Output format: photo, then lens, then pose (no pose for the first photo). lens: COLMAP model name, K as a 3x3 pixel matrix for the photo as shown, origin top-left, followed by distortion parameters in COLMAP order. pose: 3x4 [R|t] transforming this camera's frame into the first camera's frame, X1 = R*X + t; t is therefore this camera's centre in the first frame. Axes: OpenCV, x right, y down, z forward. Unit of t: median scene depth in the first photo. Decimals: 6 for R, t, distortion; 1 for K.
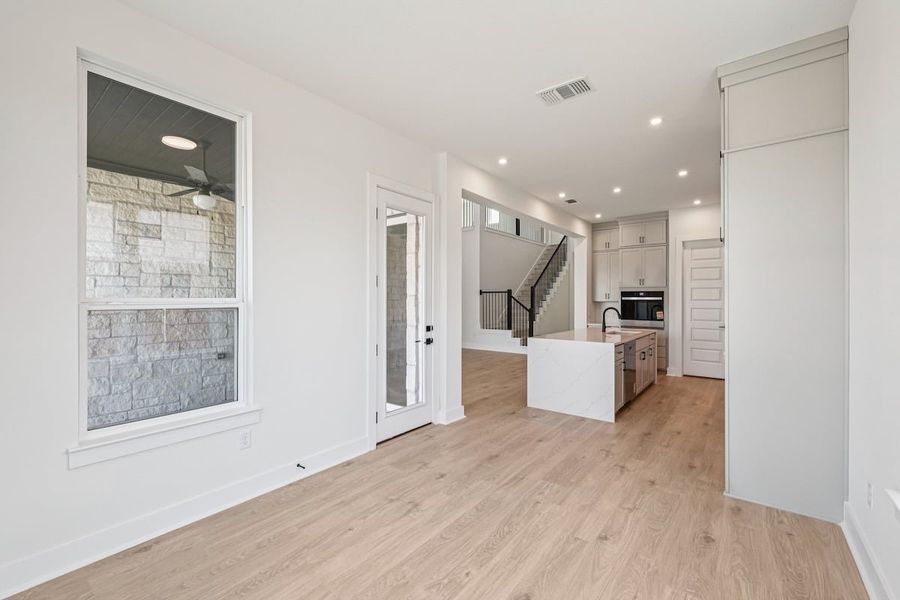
lens RADIAL K [[377.2, 0, 449.8], [0, 377.2, 303.0], [0, 0, 1]] dist [-0.001989, 0.000098]
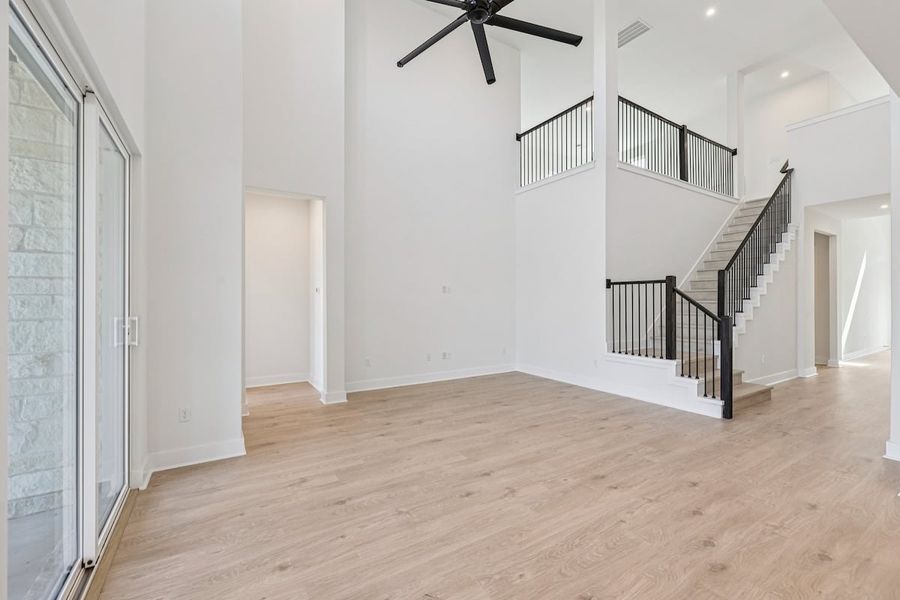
lens RADIAL K [[377.2, 0, 451.2], [0, 377.2, 295.7], [0, 0, 1]] dist [-0.001989, 0.000098]
pose [[0.932401, -0.003409, -0.361411, 0.067135], [0.000836, 0.999973, -0.007275, -0.007029], [0.361426, 0.006481, 0.932378, 0.425539]]
